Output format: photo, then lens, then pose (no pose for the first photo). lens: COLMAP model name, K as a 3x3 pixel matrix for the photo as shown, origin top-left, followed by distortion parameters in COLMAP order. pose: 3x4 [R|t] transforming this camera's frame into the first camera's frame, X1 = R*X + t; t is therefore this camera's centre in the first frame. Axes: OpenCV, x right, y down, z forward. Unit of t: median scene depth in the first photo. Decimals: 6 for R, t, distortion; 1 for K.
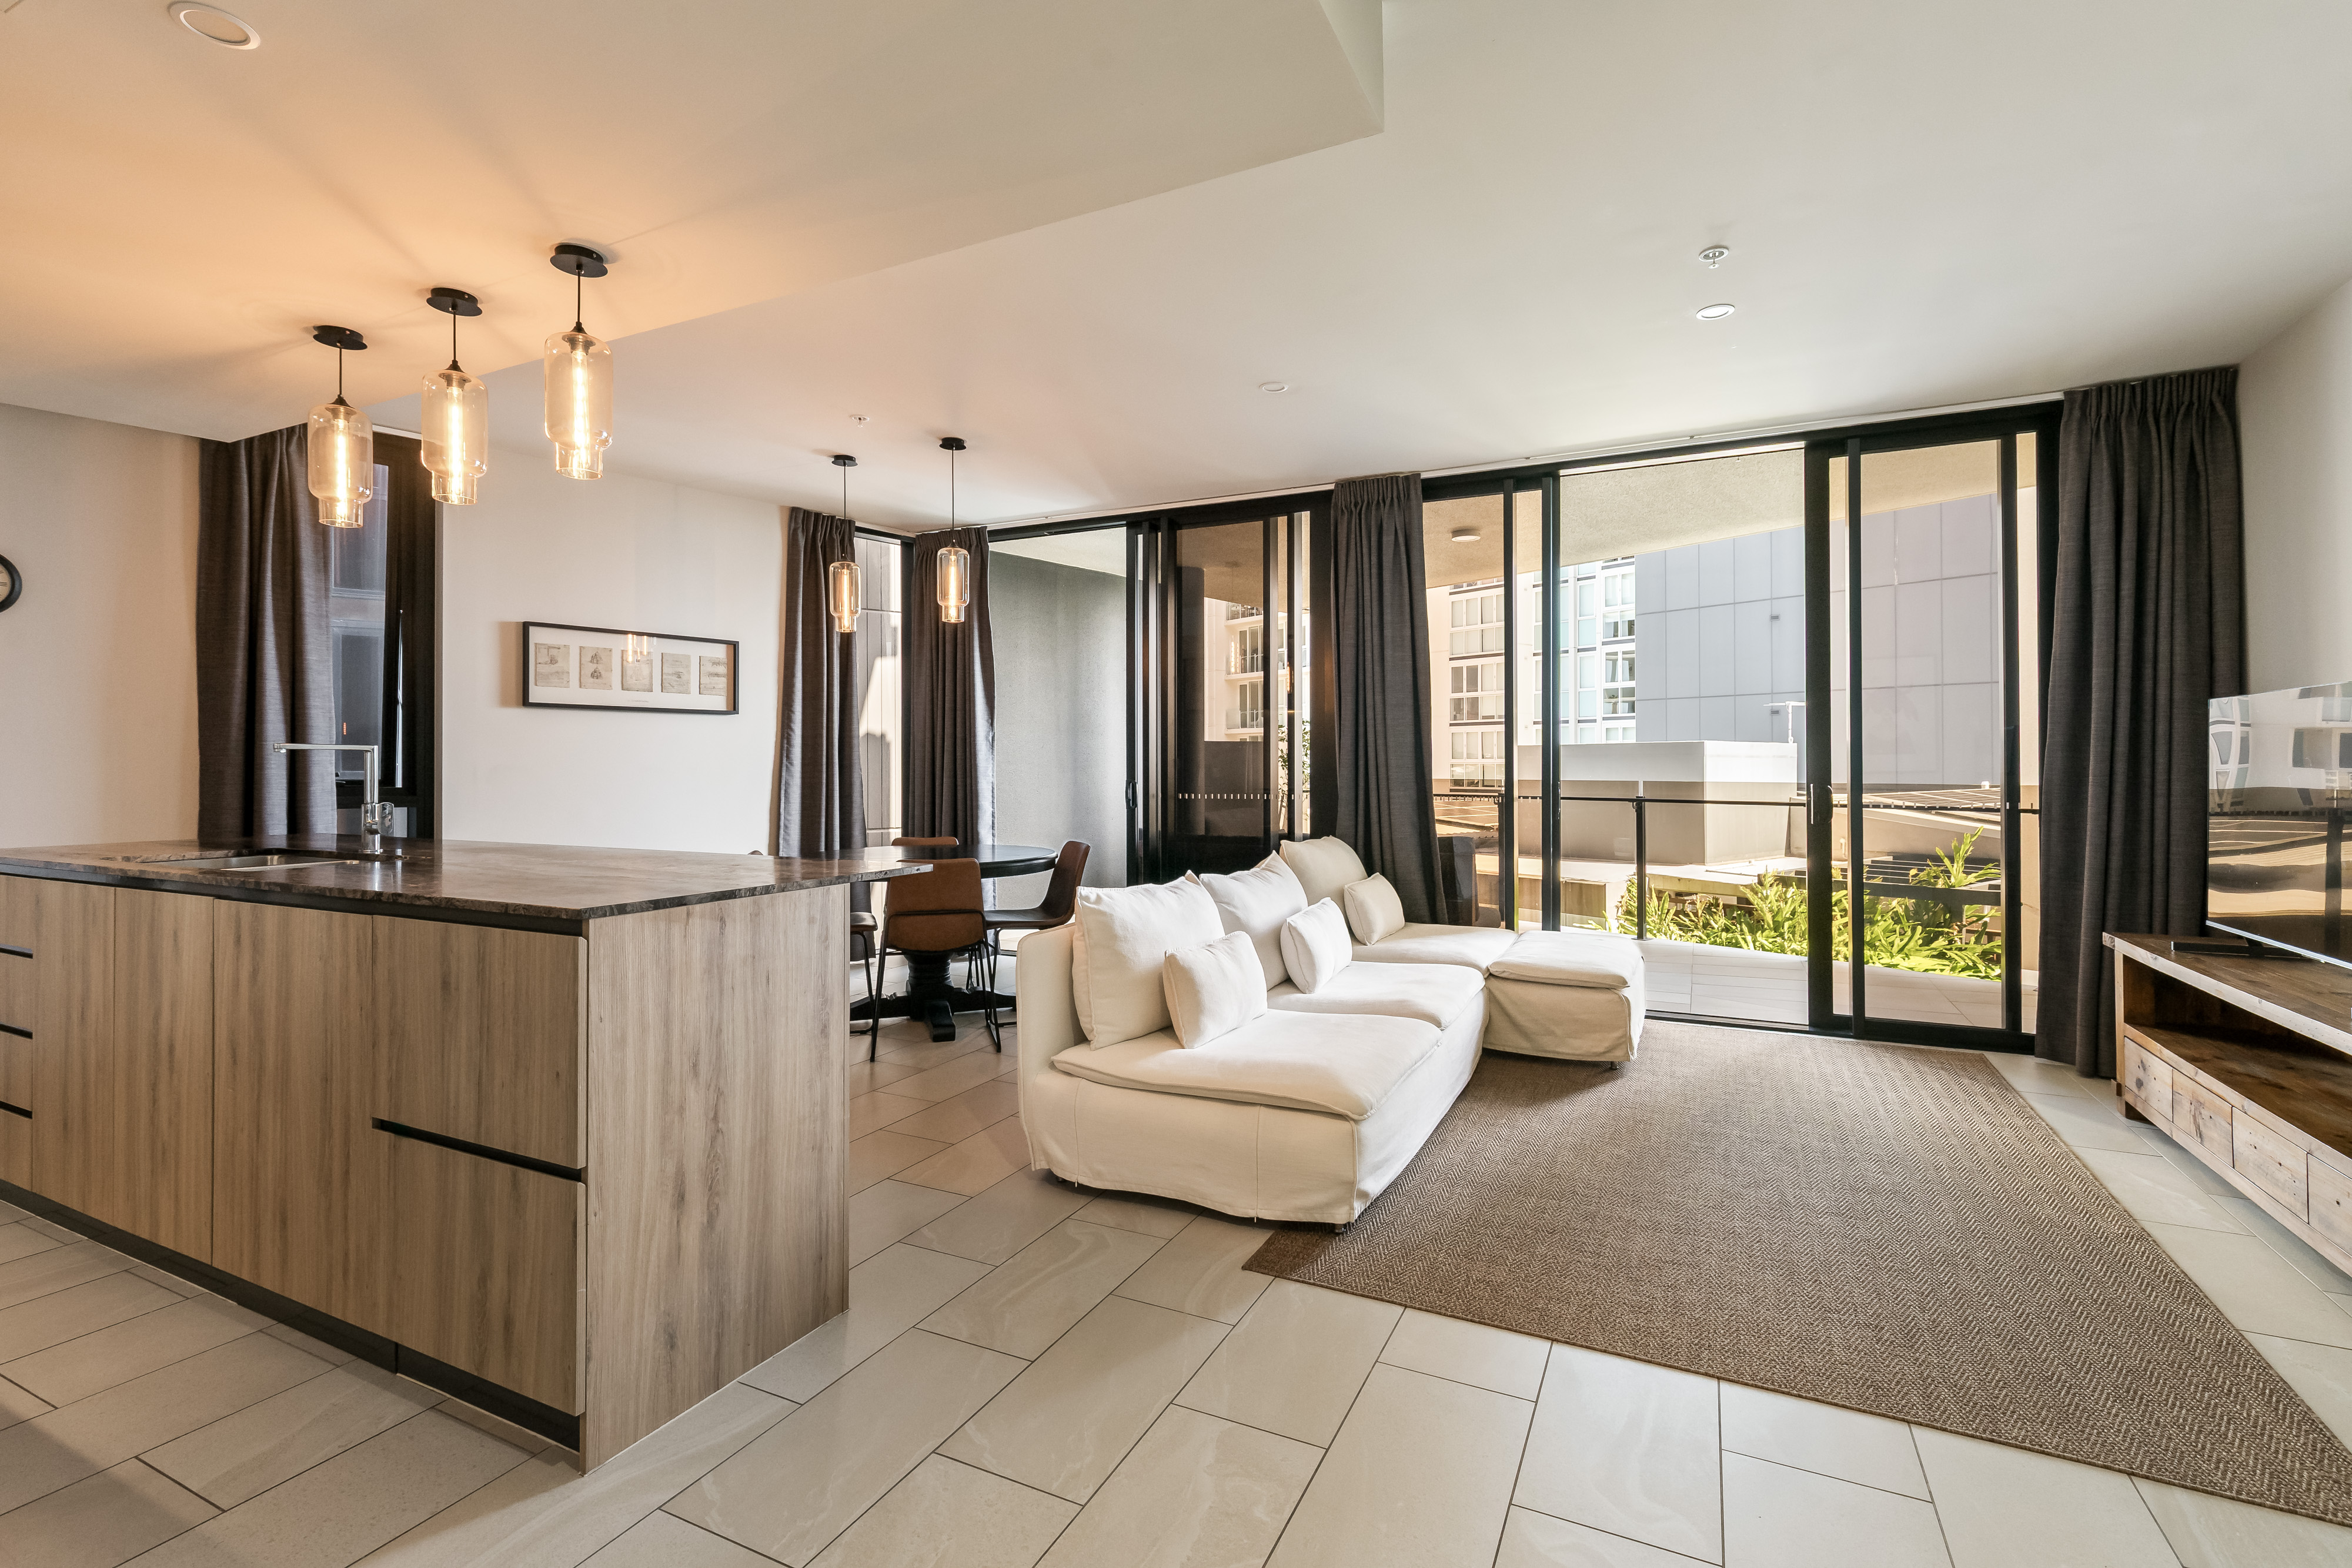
lens RADIAL K [[1041.0, 0, 1171.7], [0, 1041.0, 757.9], [0, 0, 1]] dist [-0.000483, -0.000146]
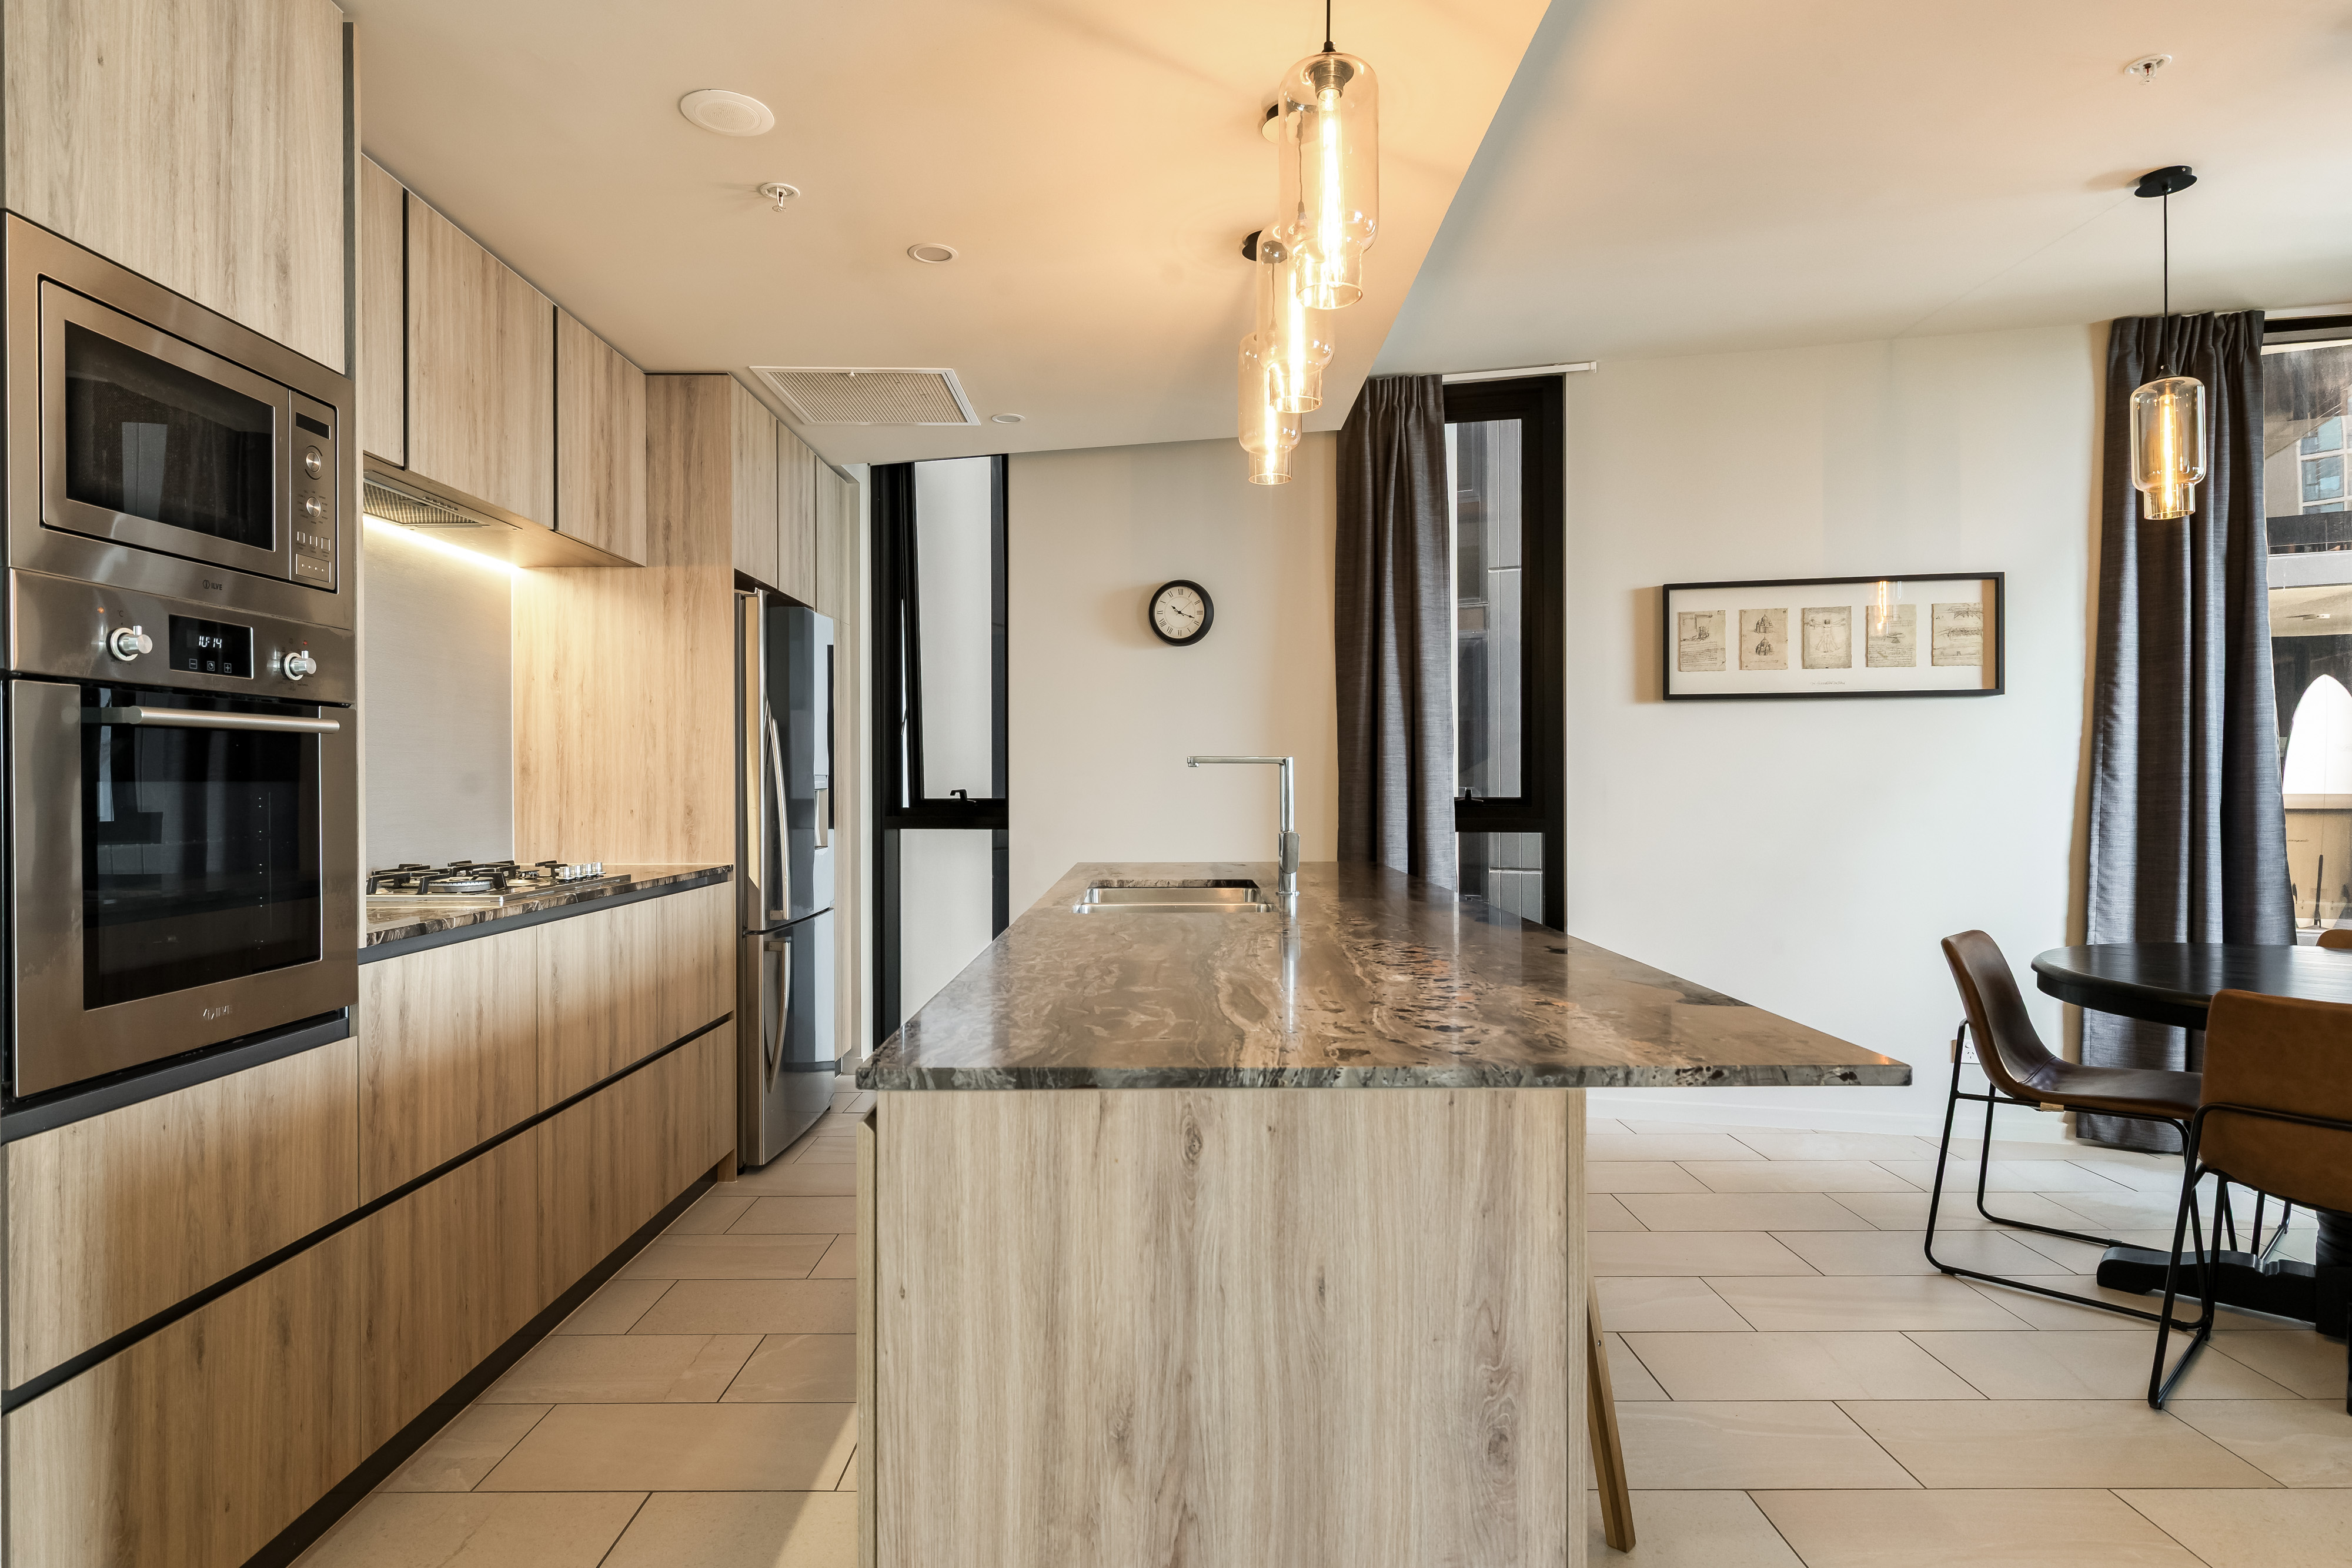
lens RADIAL K [[1270.0, 0, 1177.9], [0, 1270.0, 789.0], [0, 0, 1]] dist [-0.002315, -0.001383]
pose [[0.455315, 0.003521, -0.890324, 0.023136], [0.009408, 0.999917, 0.008765, 0.002221], [0.890281, -0.012367, 0.455244, 0.360059]]
